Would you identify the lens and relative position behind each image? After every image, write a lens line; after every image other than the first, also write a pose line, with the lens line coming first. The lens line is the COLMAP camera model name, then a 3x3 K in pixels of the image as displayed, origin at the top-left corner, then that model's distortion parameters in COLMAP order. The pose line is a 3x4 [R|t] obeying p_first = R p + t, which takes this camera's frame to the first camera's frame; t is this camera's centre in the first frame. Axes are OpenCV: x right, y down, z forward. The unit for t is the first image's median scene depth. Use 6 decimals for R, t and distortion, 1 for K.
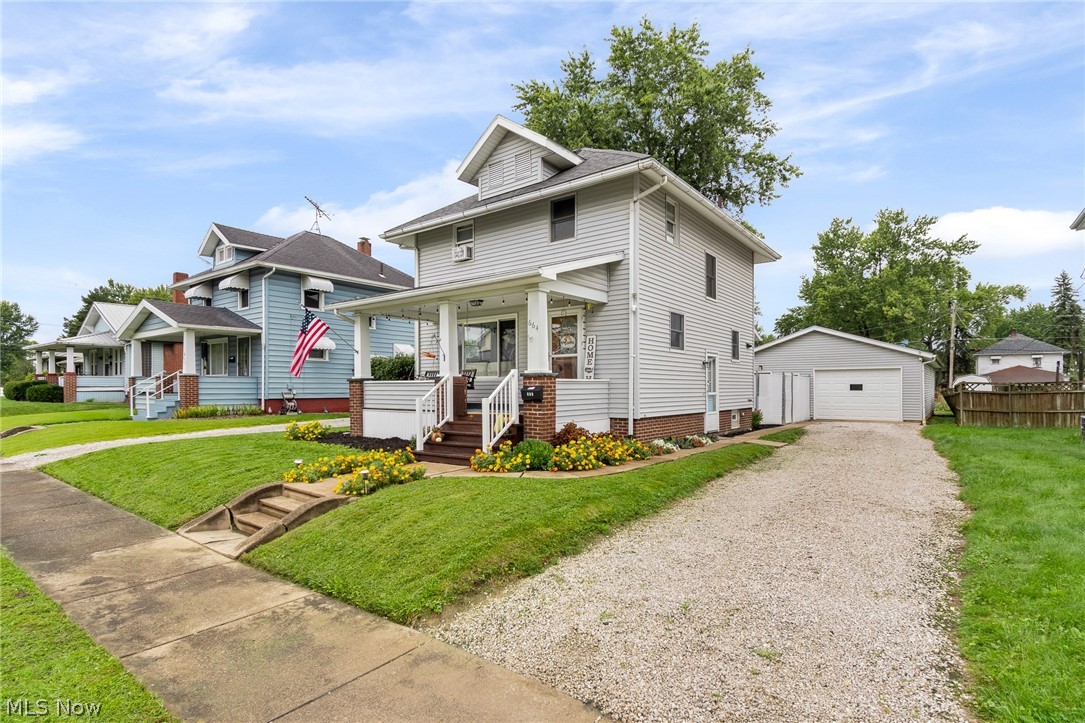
lens RADIAL K [[513.2, 0, 565.1], [0, 513.2, 384.6], [0, 0, 1]] dist [0.000211, -0.000242]
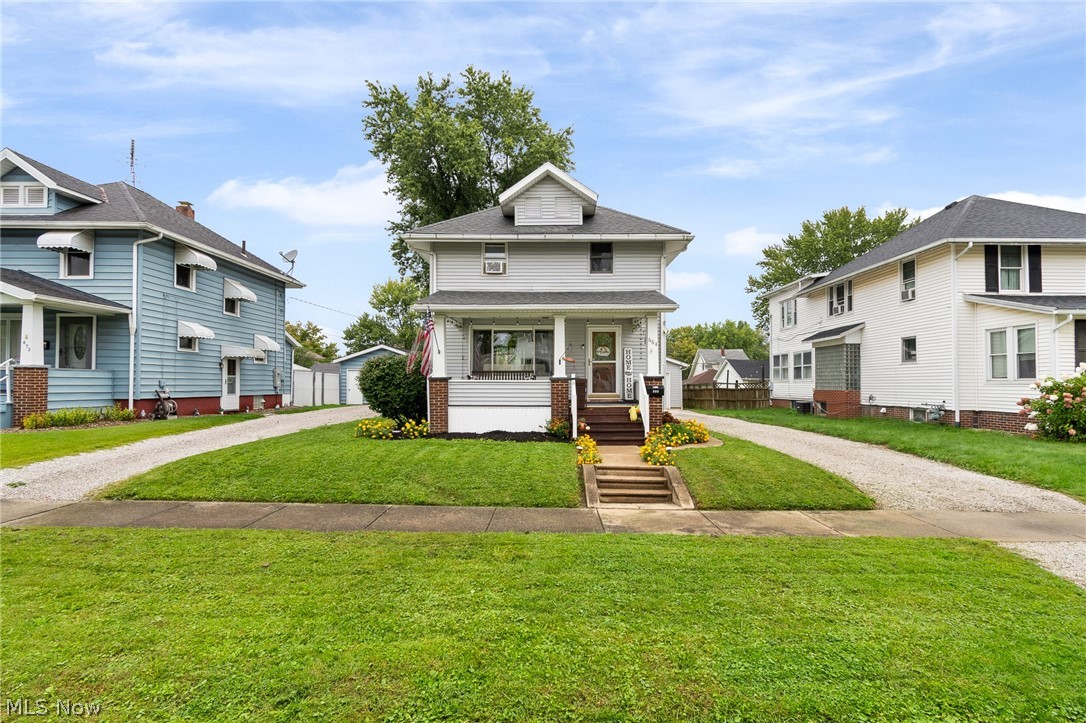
lens RADIAL K [[494.0, 0, 544.0], [0, 494.0, 369.3], [0, 0, 1]] dist [0.000236, 0.000114]
pose [[0.816825, 0.020577, 0.576519, -0.564912], [-0.006731, 0.999636, -0.026142, -0.002310], [-0.576846, 0.017473, 0.816666, 0.040352]]
